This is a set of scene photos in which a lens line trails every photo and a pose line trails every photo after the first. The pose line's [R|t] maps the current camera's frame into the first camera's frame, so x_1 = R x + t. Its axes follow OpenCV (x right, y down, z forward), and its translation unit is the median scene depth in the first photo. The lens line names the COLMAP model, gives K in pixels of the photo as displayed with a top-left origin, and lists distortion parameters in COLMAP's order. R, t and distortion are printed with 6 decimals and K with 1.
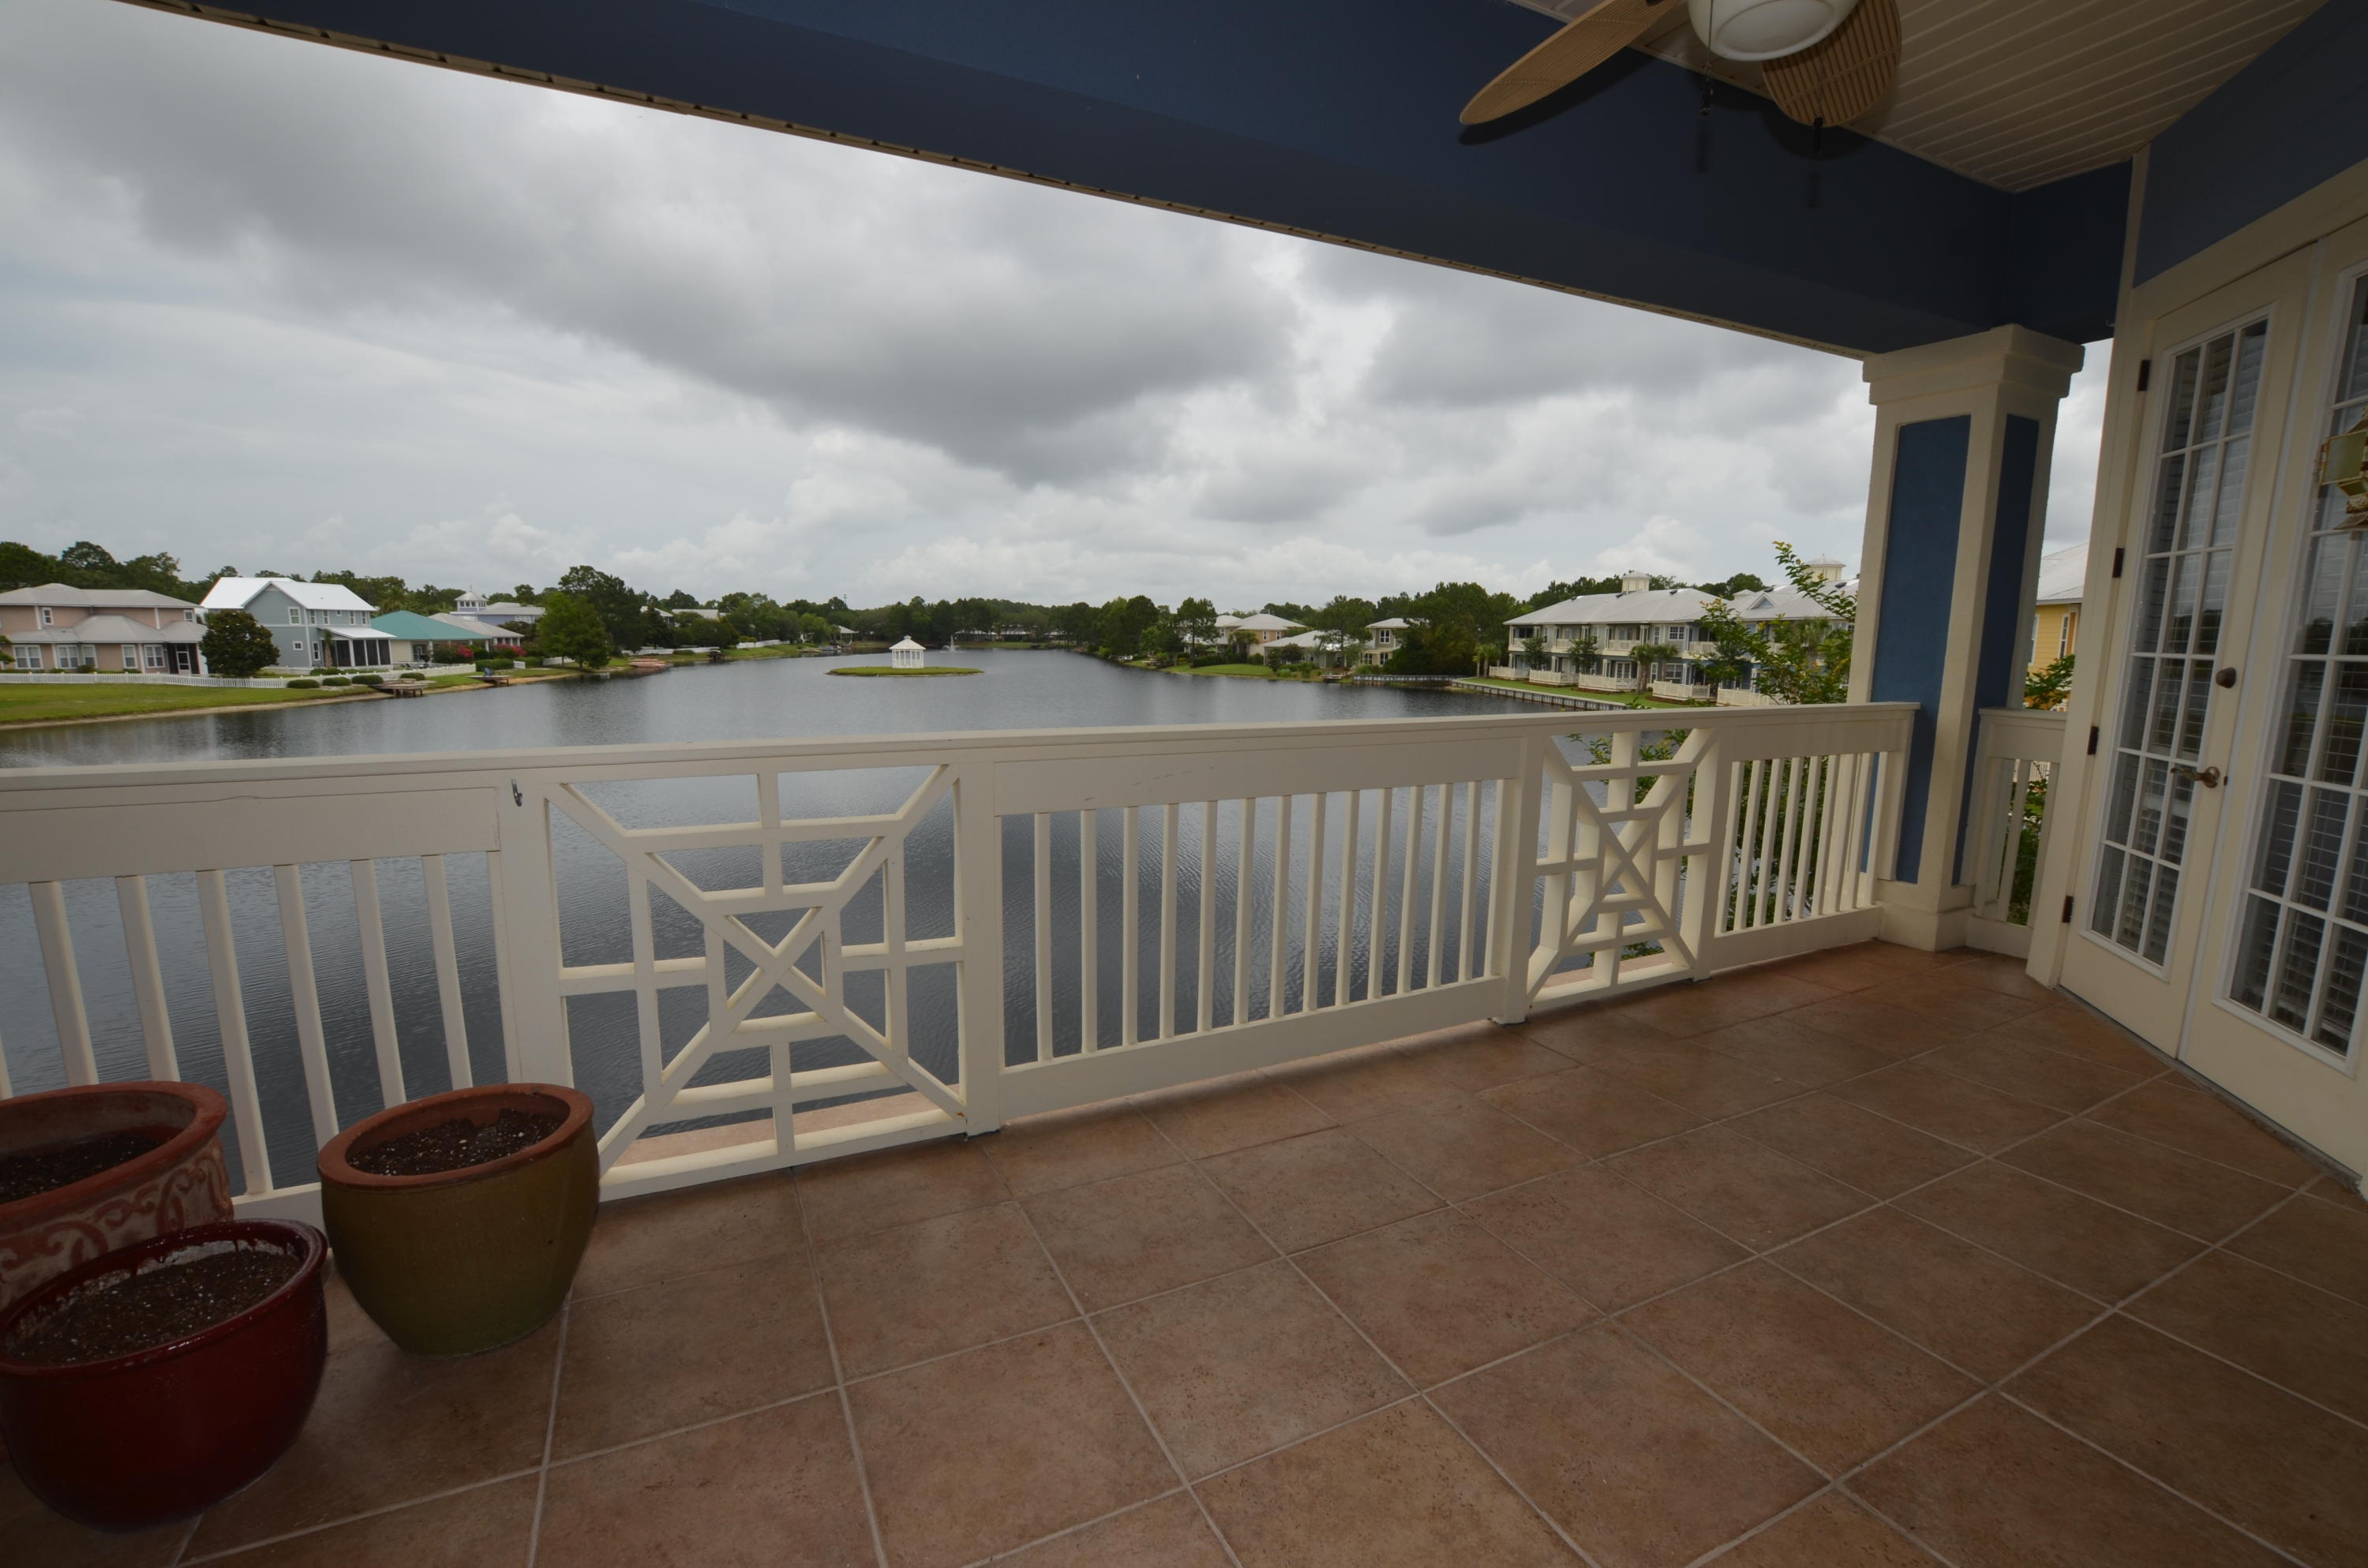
lens RADIAL K [[1036.6, 0, 1184.0], [0, 1036.6, 784.0], [0, 0, 1]] dist [-0.026154, -0.000186]
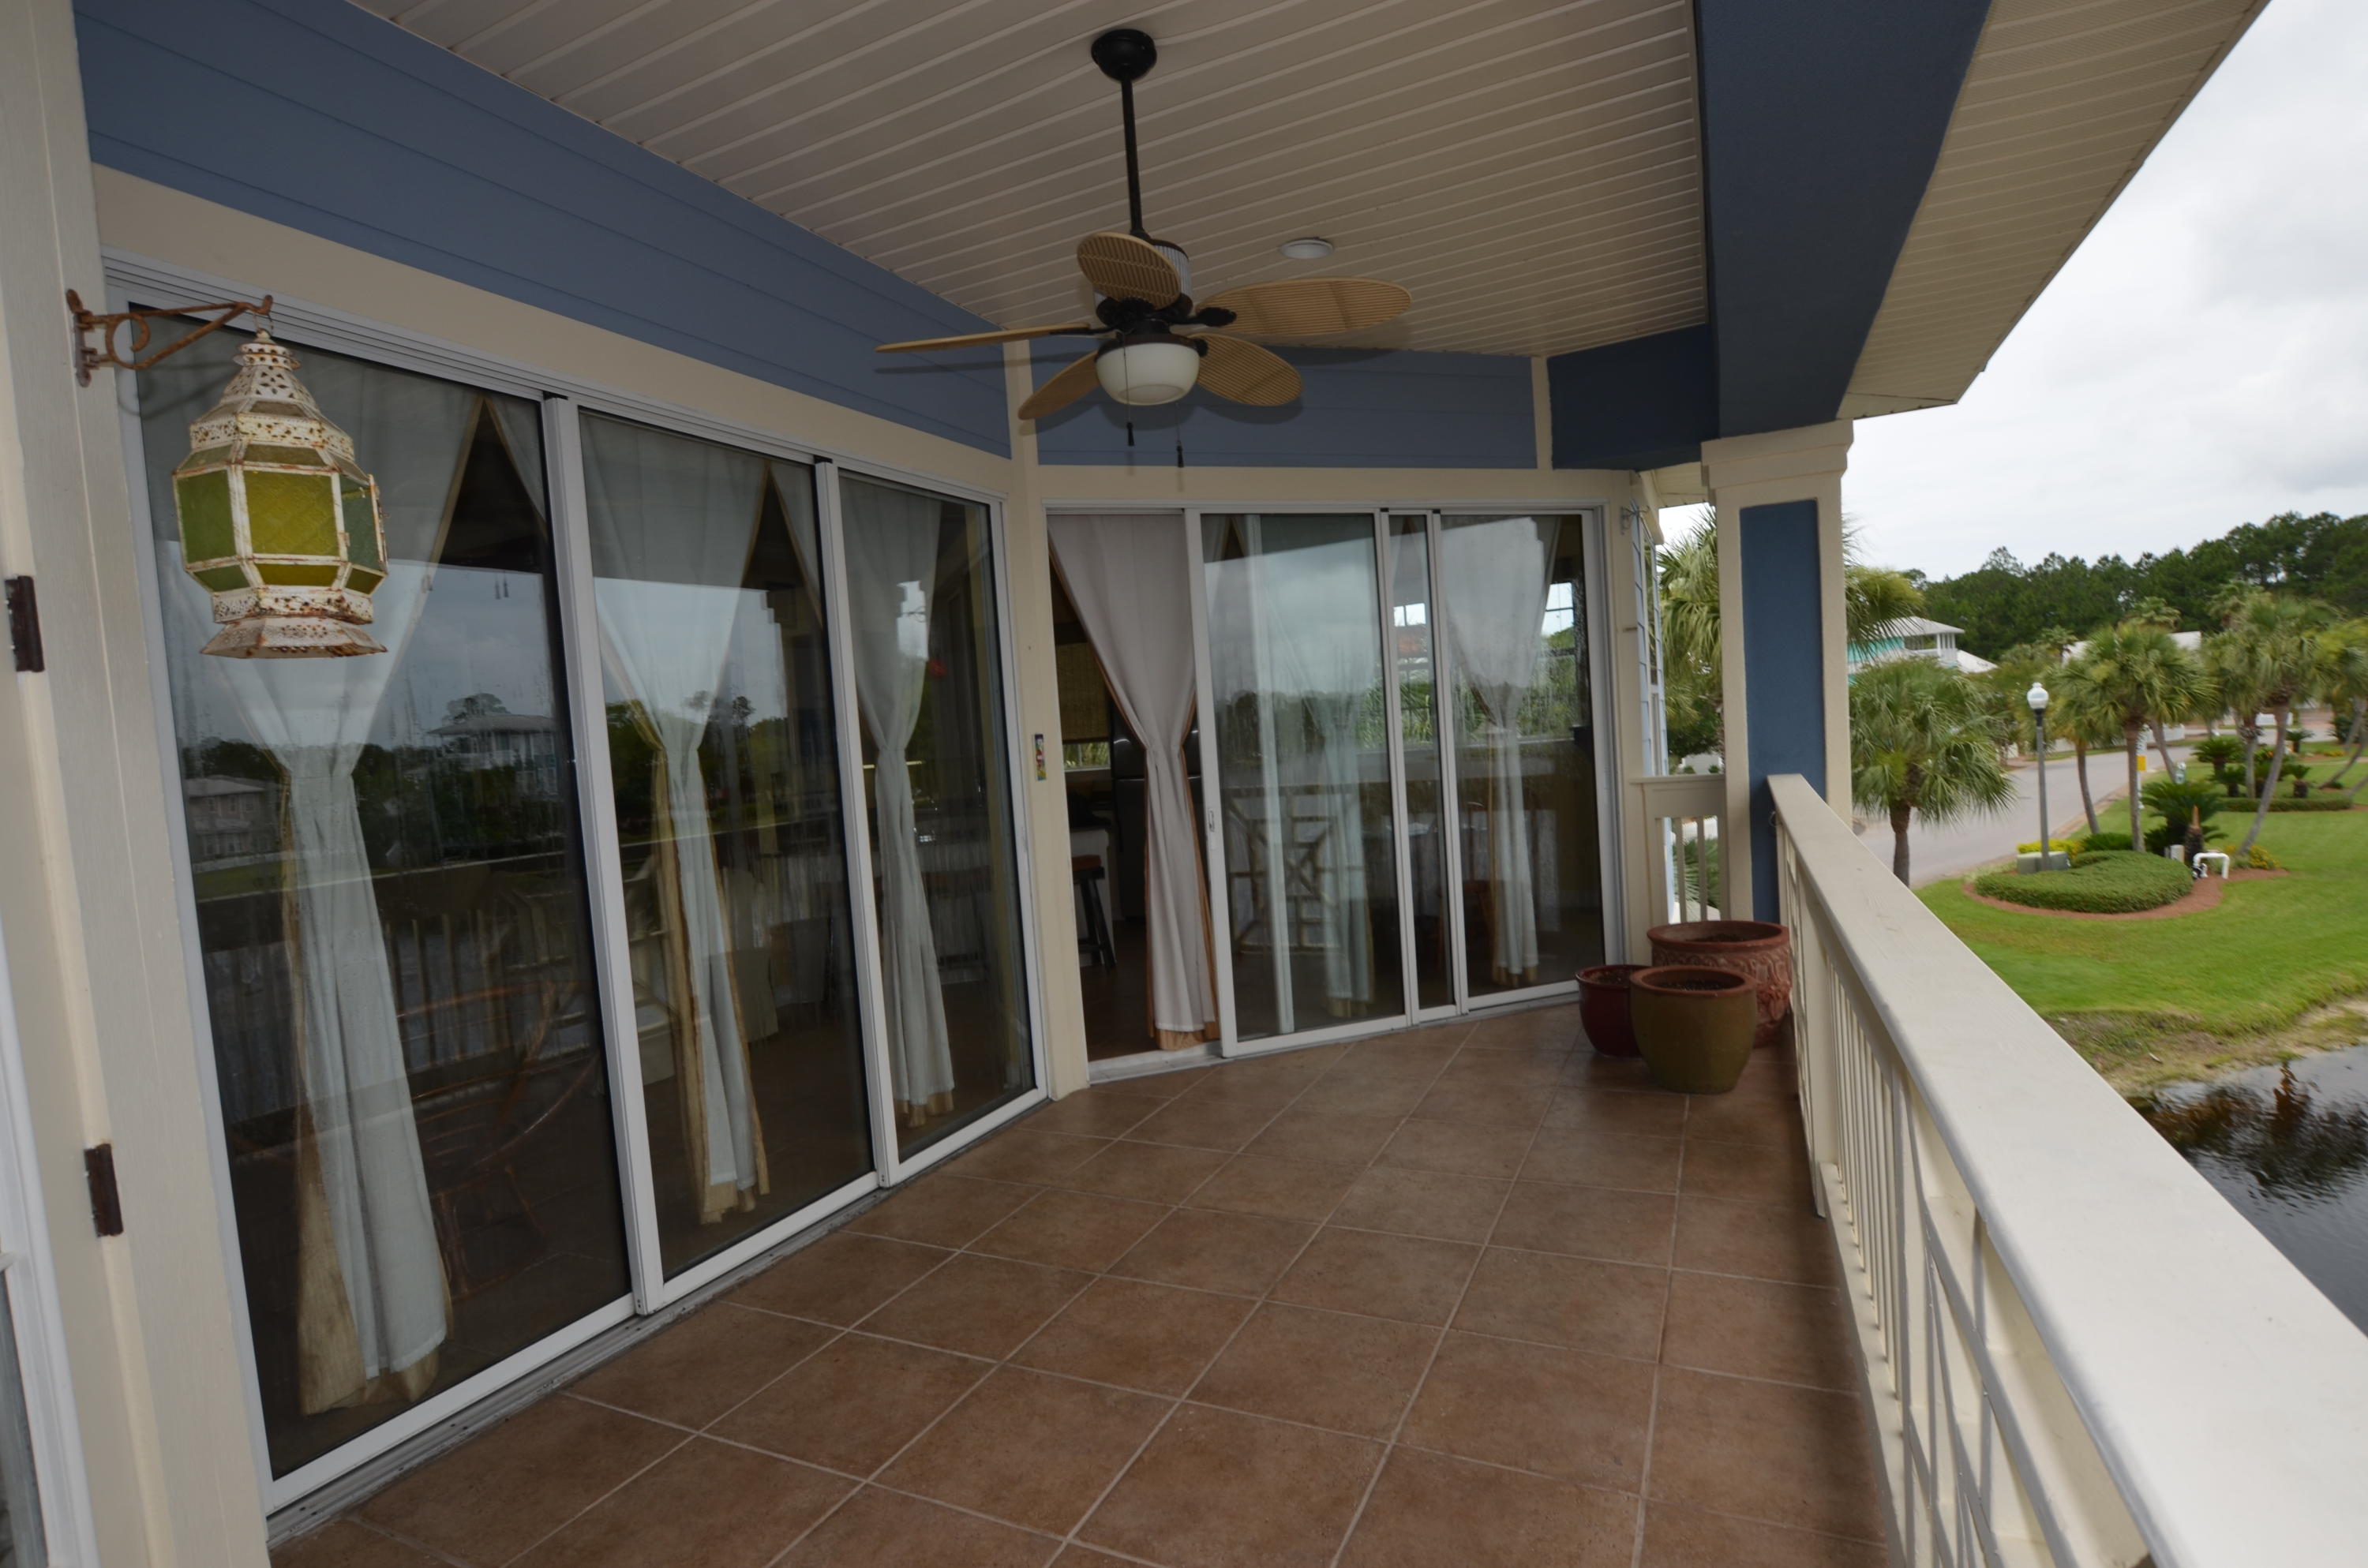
lens RADIAL K [[1036.6, 0, 1184.0], [0, 1036.6, 784.0], [0, 0, 1]] dist [-0.026154, -0.000186]
pose [[-0.778566, 0.065268, -0.624159, 1.180152], [-0.035651, 0.988371, 0.147823, -0.274053], [0.626549, 0.137342, -0.767186, 1.740133]]
